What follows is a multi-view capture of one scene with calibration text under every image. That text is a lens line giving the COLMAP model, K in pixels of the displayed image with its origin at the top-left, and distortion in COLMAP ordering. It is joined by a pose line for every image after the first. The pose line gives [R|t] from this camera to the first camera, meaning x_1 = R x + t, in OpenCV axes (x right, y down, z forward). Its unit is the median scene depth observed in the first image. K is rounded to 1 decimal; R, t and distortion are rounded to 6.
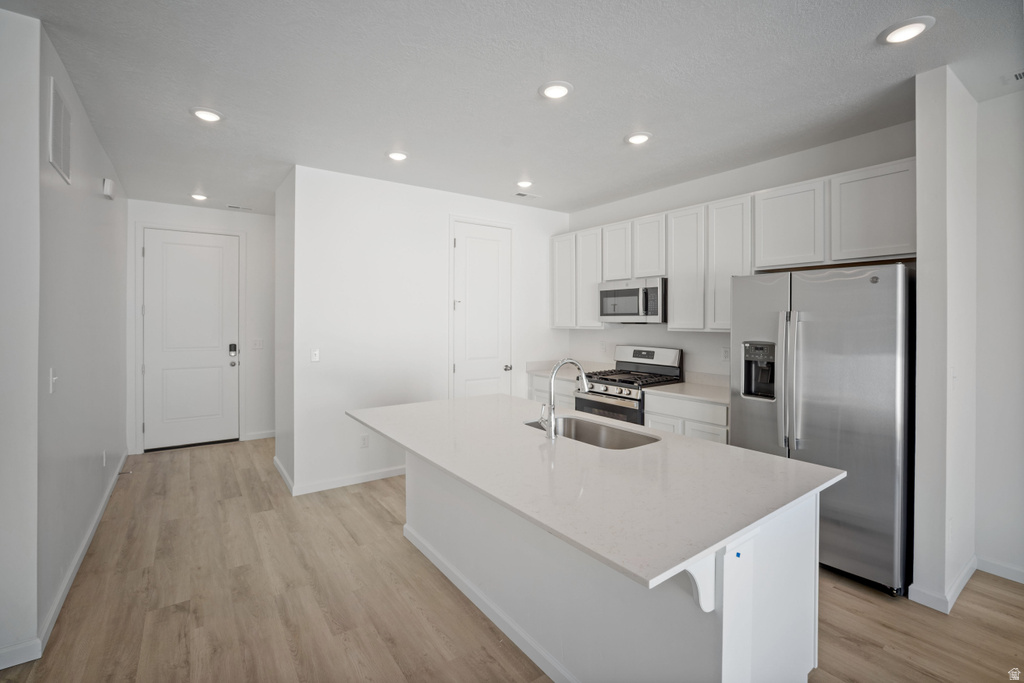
lens RADIAL K [[454.3, 0, 514.5], [0, 454.3, 337.7], [0, 0, 1]] dist [-0.026439, 0.000387]
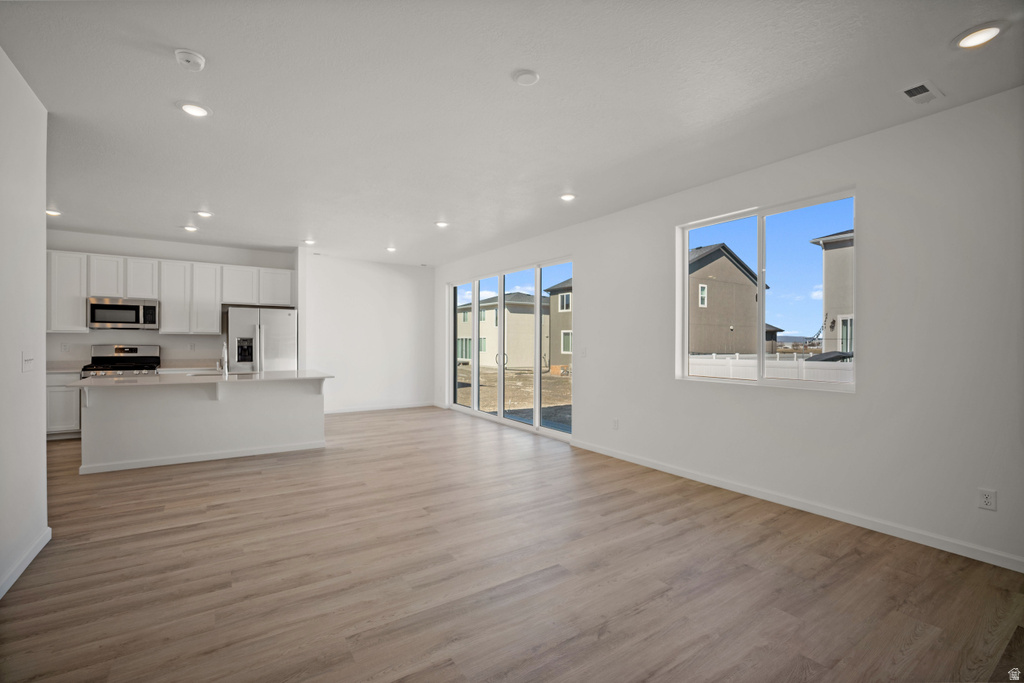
lens RADIAL K [[454.3, 0, 514.5], [0, 454.3, 337.7], [0, 0, 1]] dist [-0.026439, 0.000387]
pose [[0.048772, -0.006490, 0.998789, -1.147775], [0.026702, 0.999630, 0.005192, 0.023817], [-0.998453, 0.026416, 0.048927, -0.324507]]
